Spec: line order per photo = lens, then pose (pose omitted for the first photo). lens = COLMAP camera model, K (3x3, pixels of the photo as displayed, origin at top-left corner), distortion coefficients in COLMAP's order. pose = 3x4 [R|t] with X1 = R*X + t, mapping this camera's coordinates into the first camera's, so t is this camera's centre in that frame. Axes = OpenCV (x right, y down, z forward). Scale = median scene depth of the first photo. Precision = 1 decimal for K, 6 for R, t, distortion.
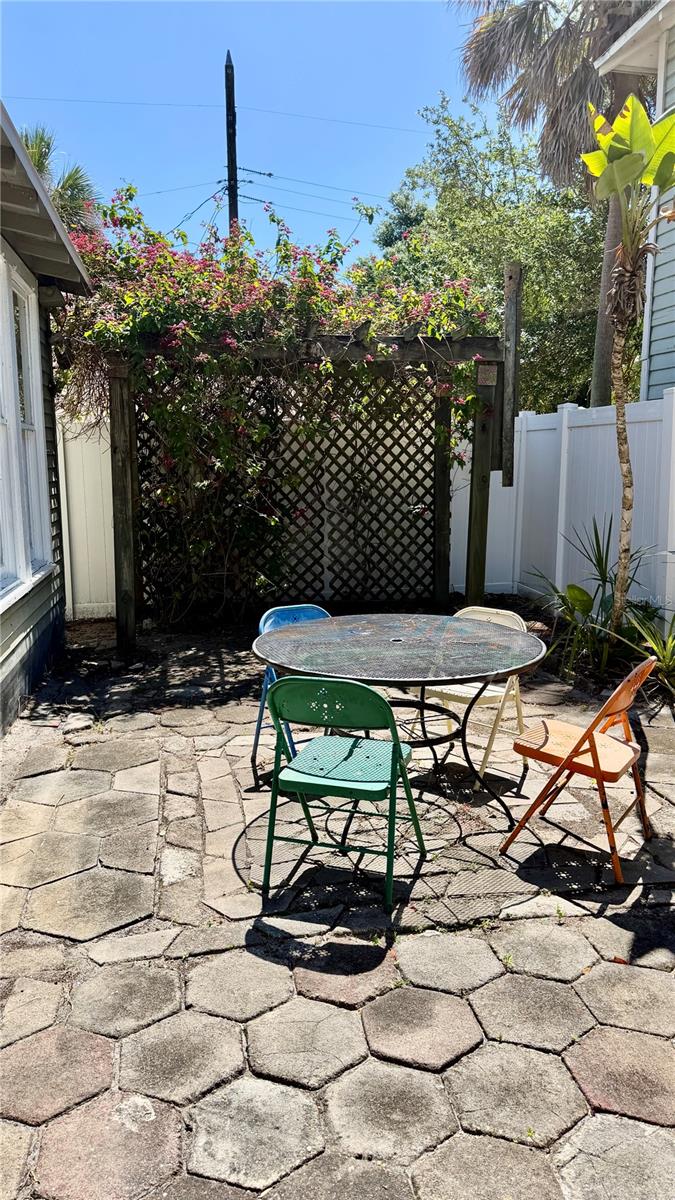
lens RADIAL K [[827.8, 0, 337.5], [0, 827.8, 600.0], [0, 0, 1]] dist [0.002825, -0.002639]
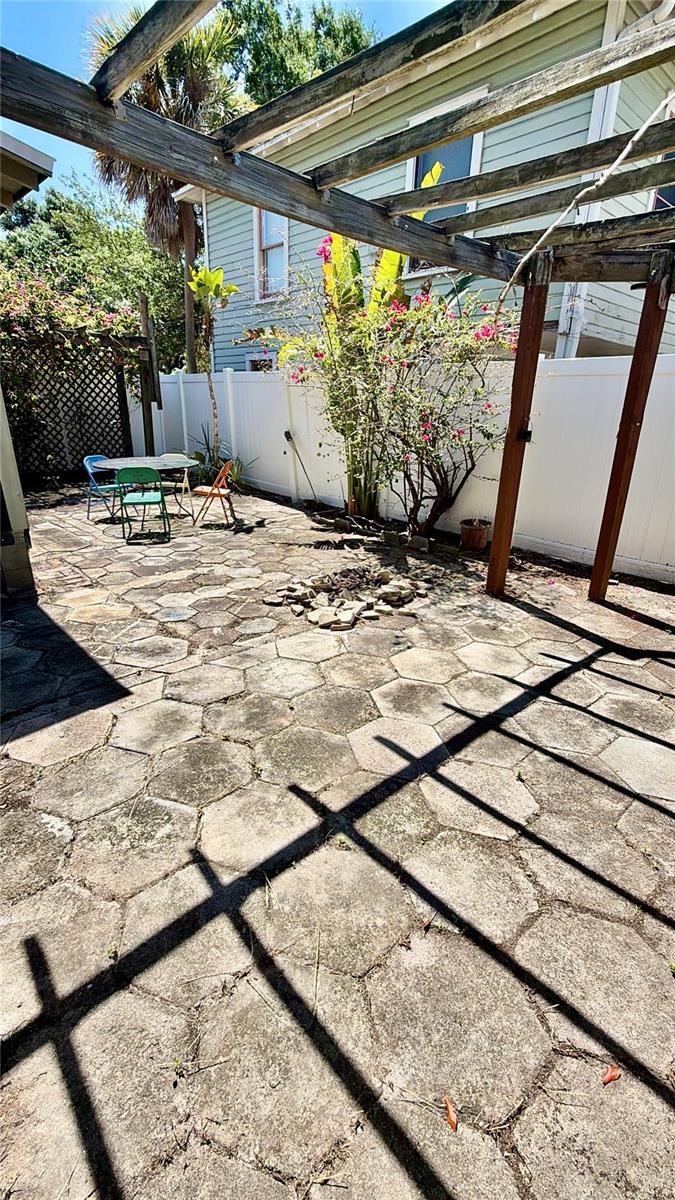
lens RADIAL K [[528.5, 0, 337.5], [0, 528.5, 600.0], [0, 0, 1]] dist [-0.001024, -0.000132]
pose [[0.840608, -0.171155, 0.513891, -0.181338], [0.070025, 0.975140, 0.210233, 0.082984], [-0.537098, -0.140739, 0.831696, -0.432430]]
